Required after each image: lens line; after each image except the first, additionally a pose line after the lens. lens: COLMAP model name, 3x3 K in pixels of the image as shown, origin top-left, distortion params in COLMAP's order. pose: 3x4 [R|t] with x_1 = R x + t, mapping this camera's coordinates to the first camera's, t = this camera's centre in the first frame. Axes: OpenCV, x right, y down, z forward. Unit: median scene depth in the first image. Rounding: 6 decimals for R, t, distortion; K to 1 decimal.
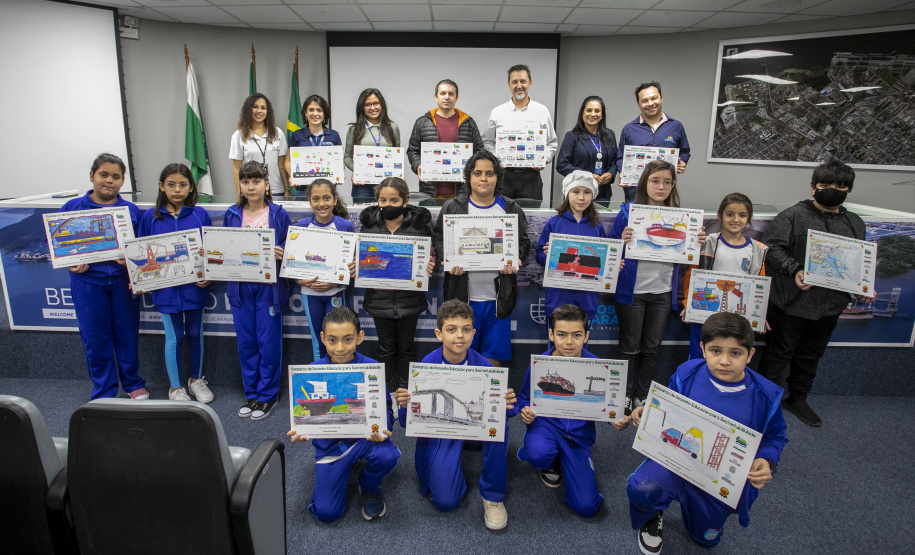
lens RADIAL K [[494.7, 0, 447.7], [0, 494.7, 251.1], [0, 0, 1]] dist [-0.064098, 0.021405]
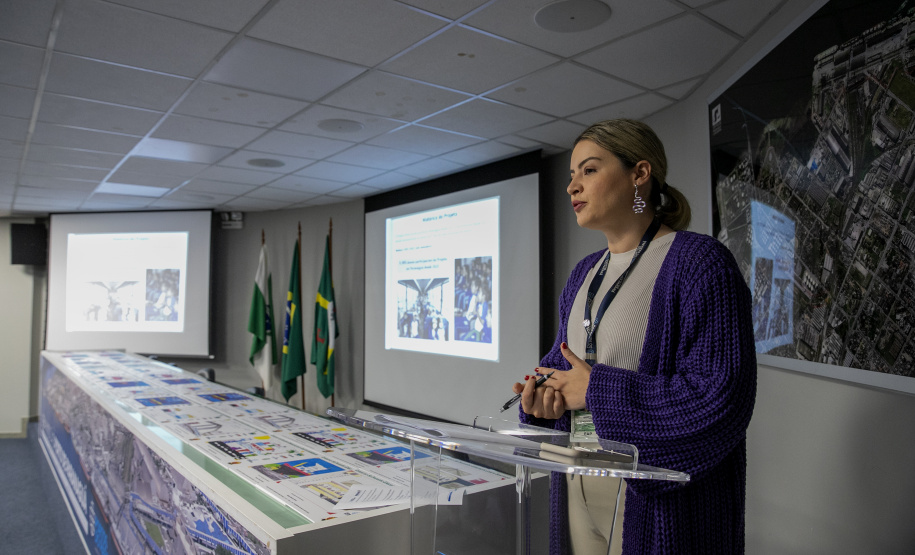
lens RADIAL K [[645.7, 0, 450.4], [0, 645.7, 272.7], [0, 0, 1]] dist [-0.039432, 0.045049]
pose [[0.612670, -0.054271, -0.788473, 1.072352], [-0.166468, 0.966397, -0.195868, -0.127889], [0.772608, 0.251258, 0.583049, 0.579054]]
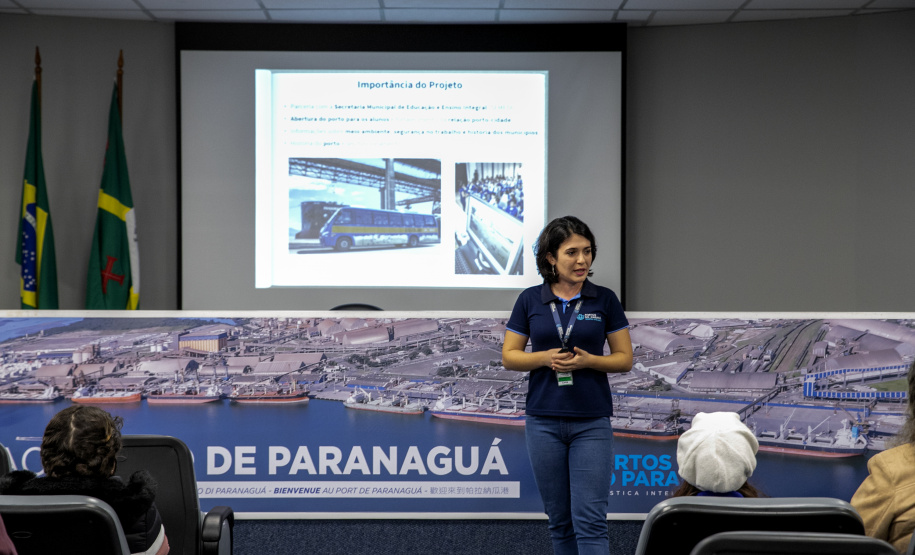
lens RADIAL K [[1759.1, 0, 458.0], [0, 1759.1, 277.9], [0, 0, 1]] dist [0.244194, 0.000000]
pose [[0.999690, -0.012031, 0.021796, 0.008362], [0.016413, 0.976781, -0.213612, 0.291151], [-0.018720, 0.213904, 0.976675, -1.032255]]
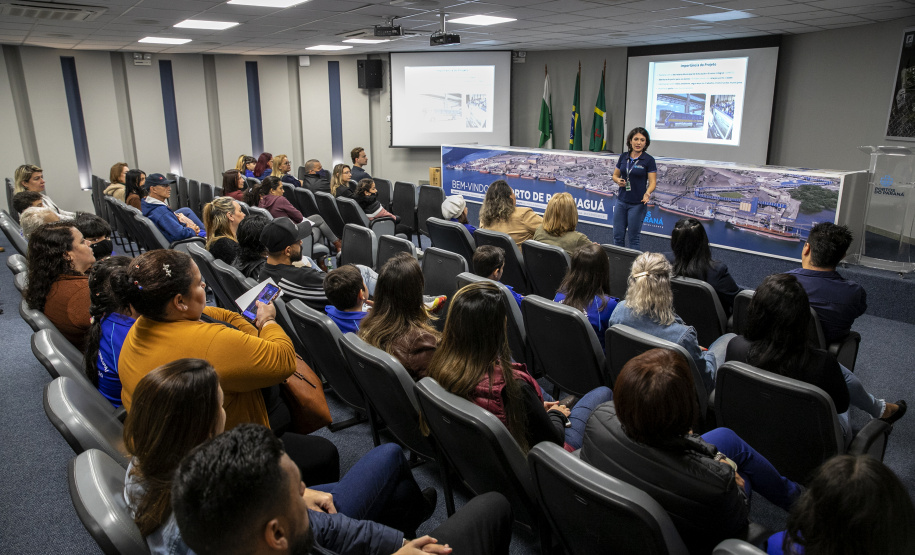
lens RADIAL K [[614.0, 0, 461.6], [0, 614.0, 274.5], [0, 0, 1]] dist [-0.078424, 0.050853]
pose [[0.637968, 0.186722, -0.747082, 1.256218], [-0.157625, 0.981280, 0.110653, 0.153341], [0.753758, 0.047165, 0.655457, -0.772545]]
